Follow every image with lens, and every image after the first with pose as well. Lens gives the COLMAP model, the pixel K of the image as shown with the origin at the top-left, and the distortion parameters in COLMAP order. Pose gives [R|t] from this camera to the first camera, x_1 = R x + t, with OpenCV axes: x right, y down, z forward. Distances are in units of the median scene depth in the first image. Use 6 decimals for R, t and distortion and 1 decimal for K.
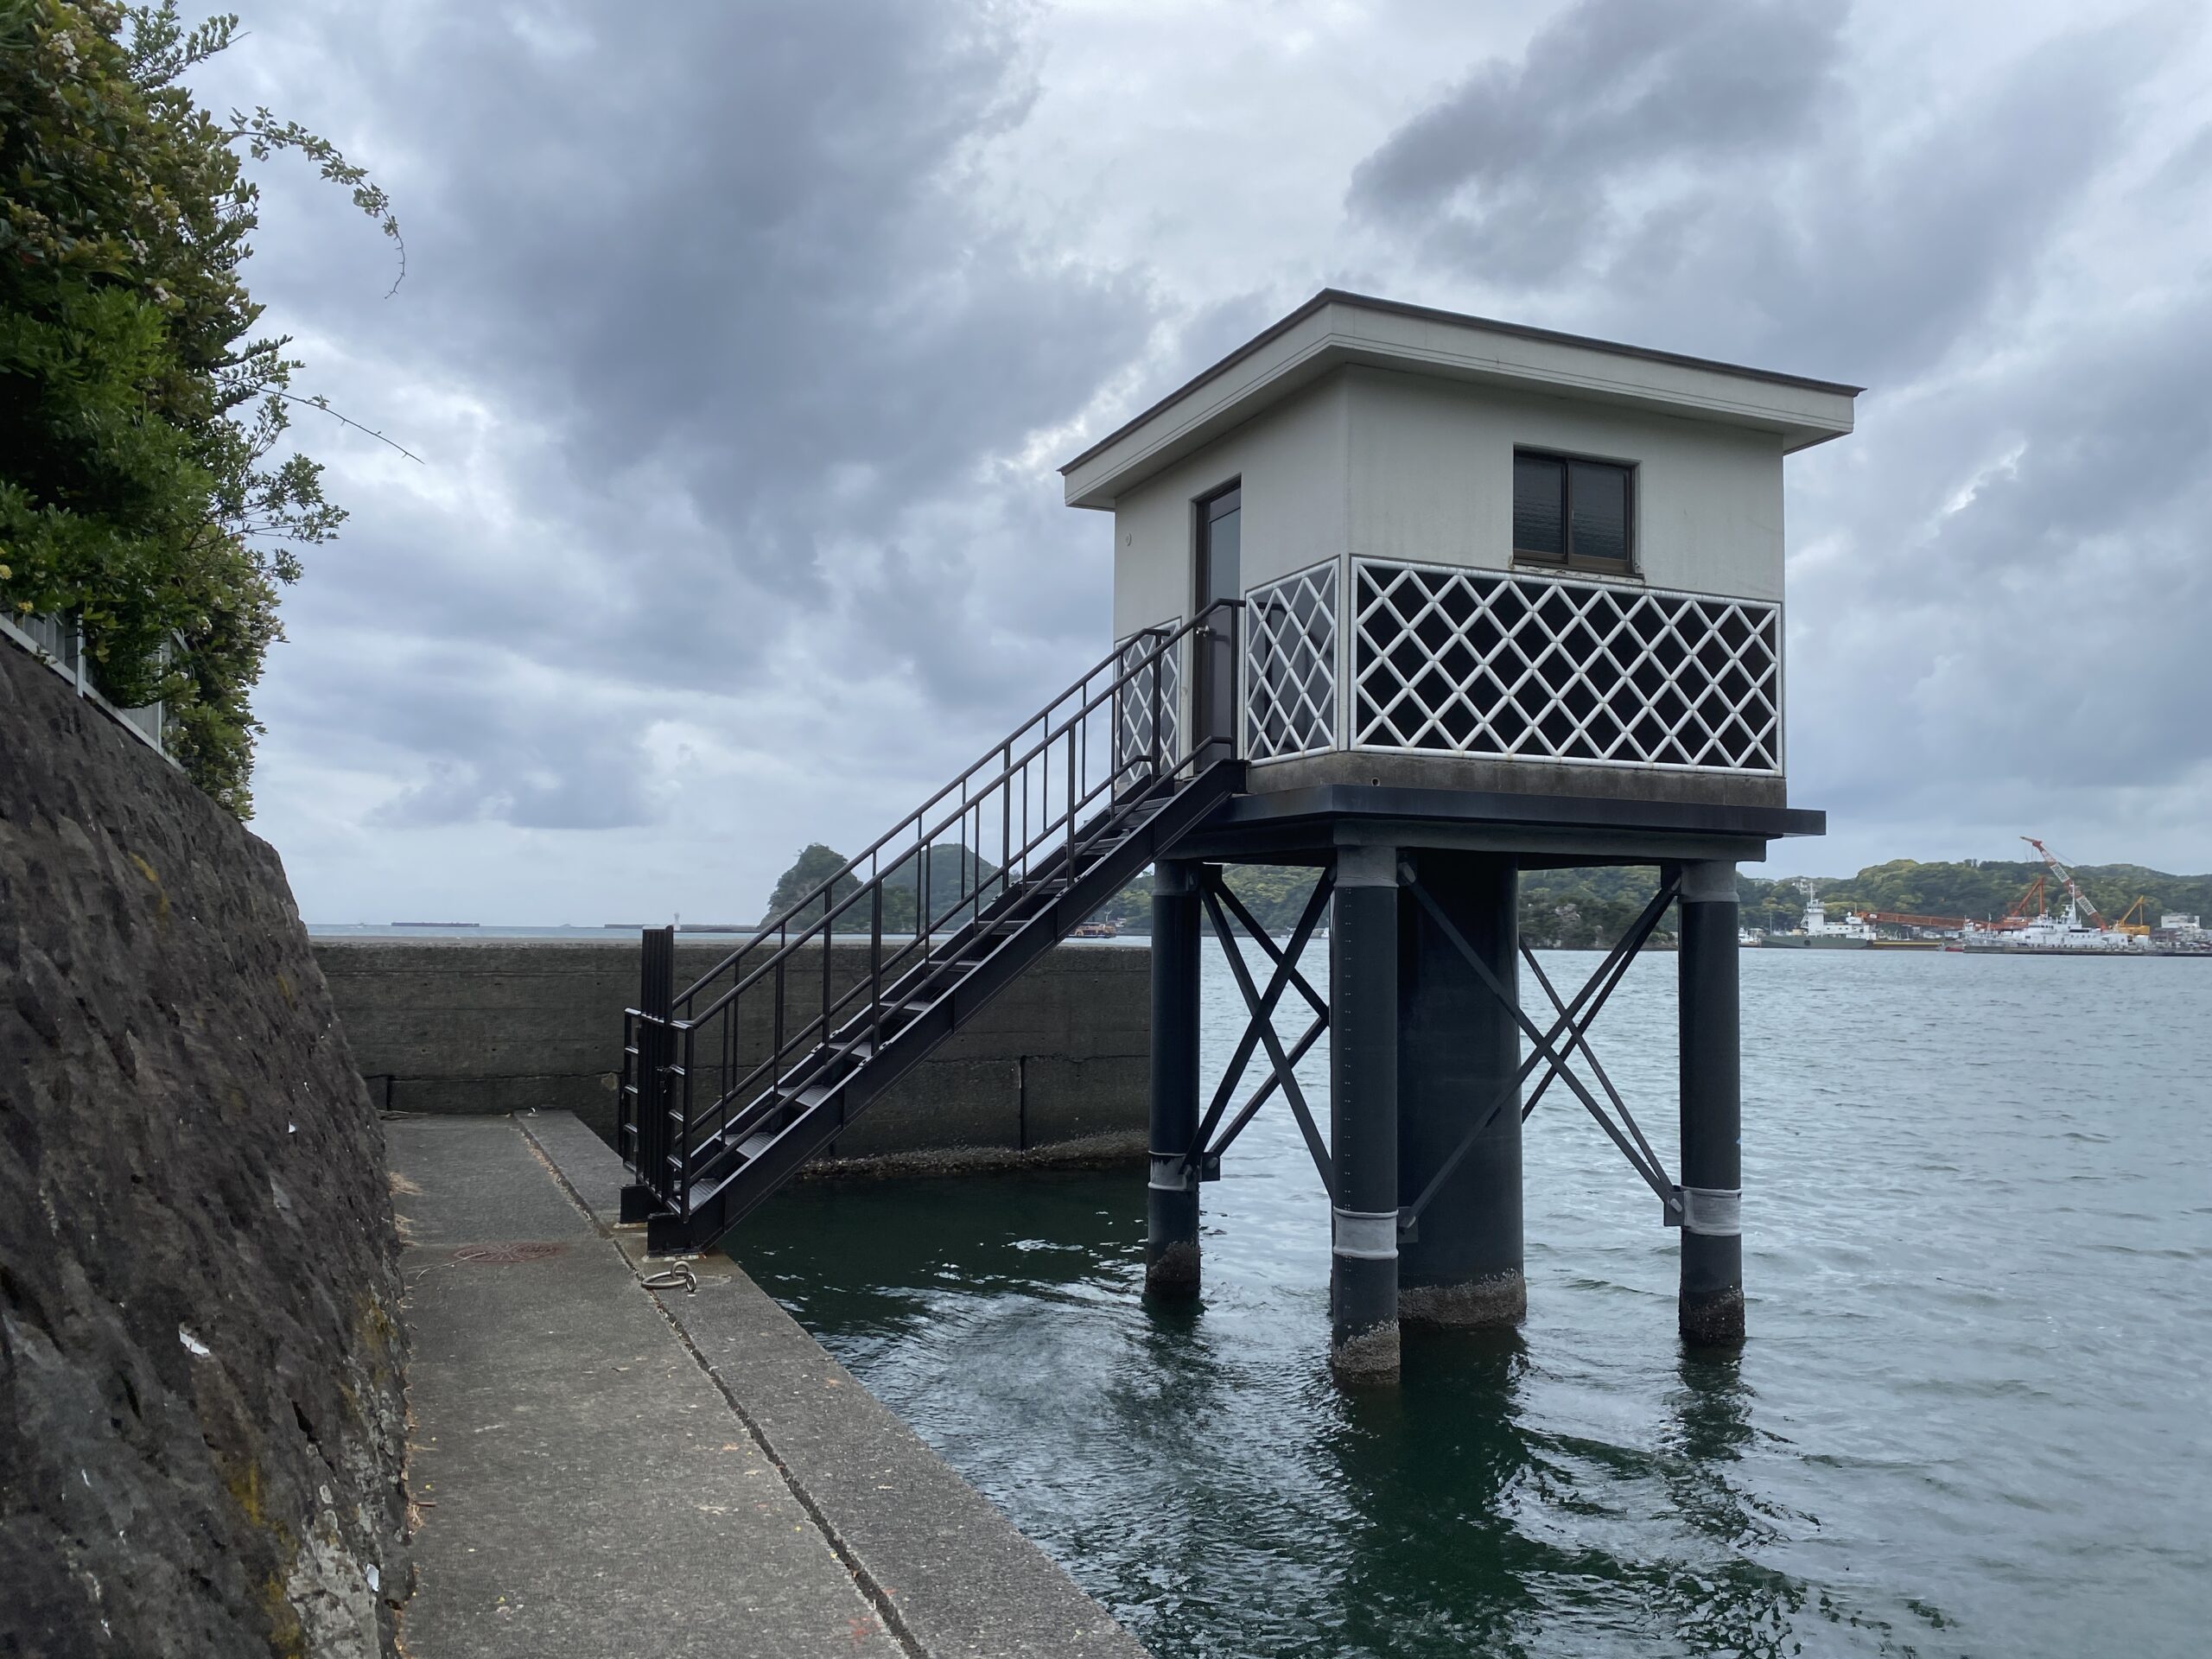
lens RADIAL K [[1673.8, 0, 1103.9], [0, 1673.8, 833.5], [0, 0, 1]] dist [0.041262, -0.004176]
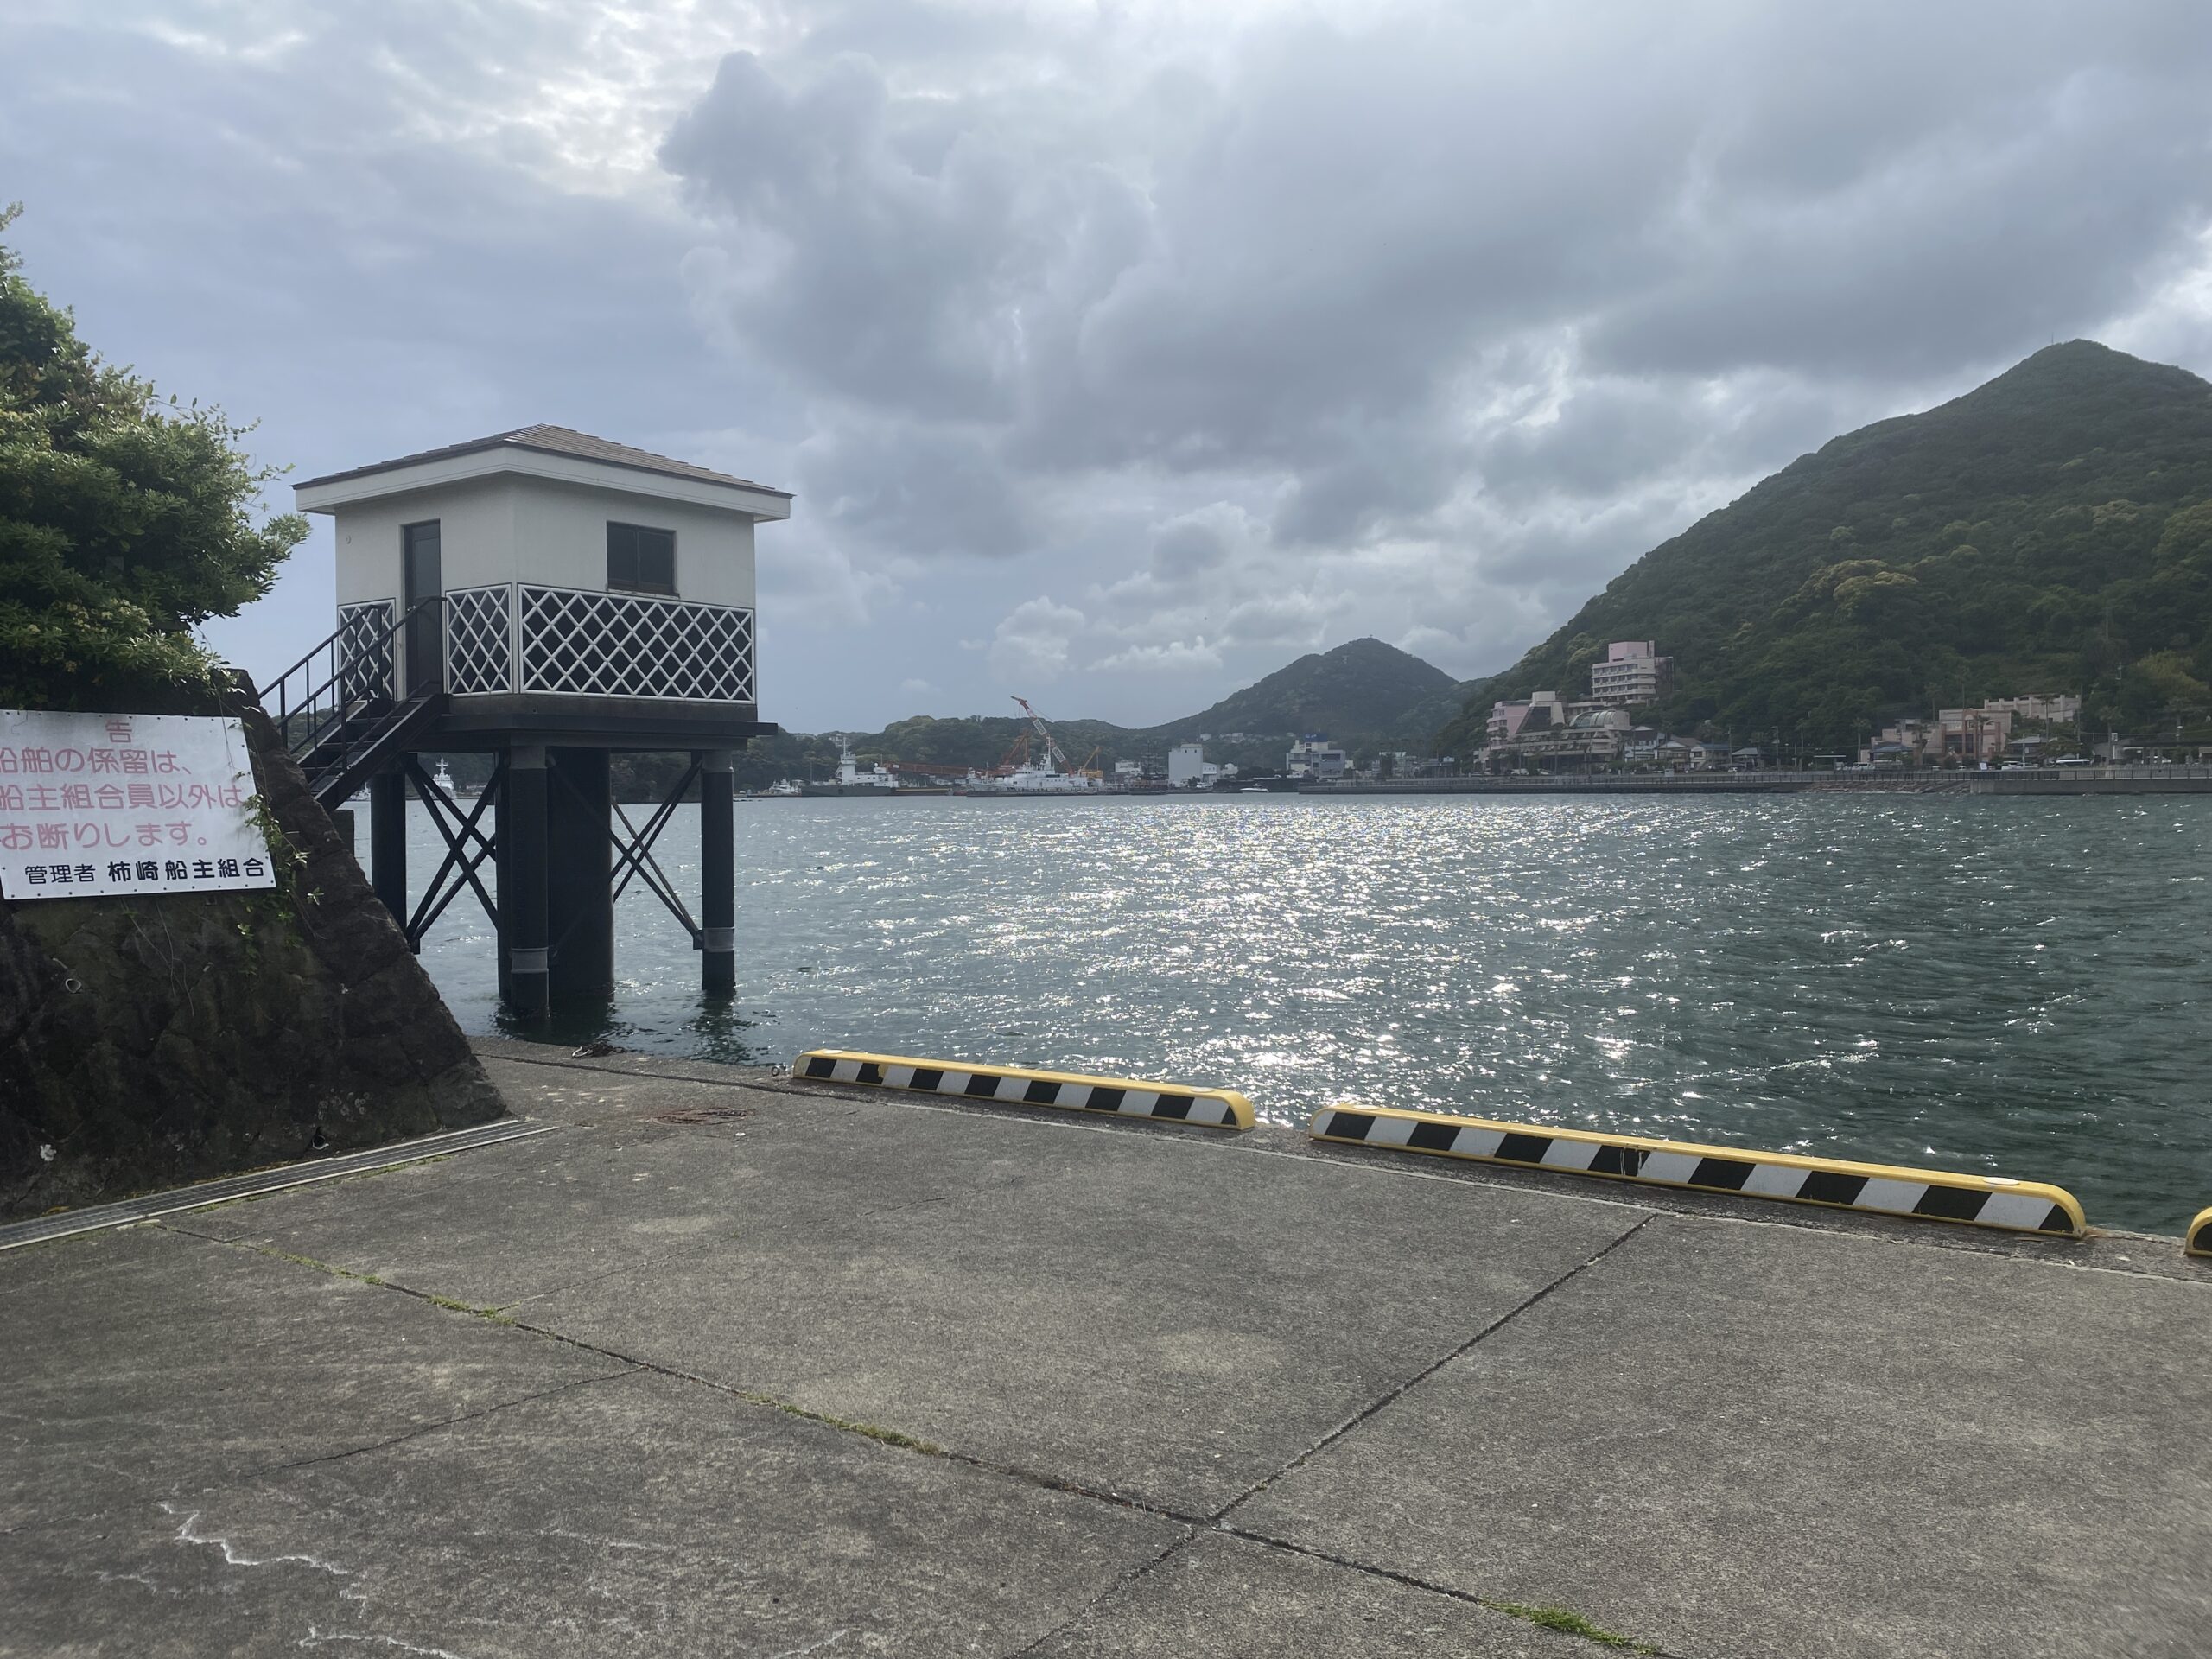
lens RADIAL K [[1673.8, 0, 1103.9], [0, 1673.8, 833.5], [0, 0, 1]] dist [0.041262, -0.004176]
pose [[0.854029, -0.032833, 0.519188, -0.233977], [-0.012650, 0.996401, 0.083819, -0.052189], [-0.520071, -0.078151, 0.850540, -0.787543]]
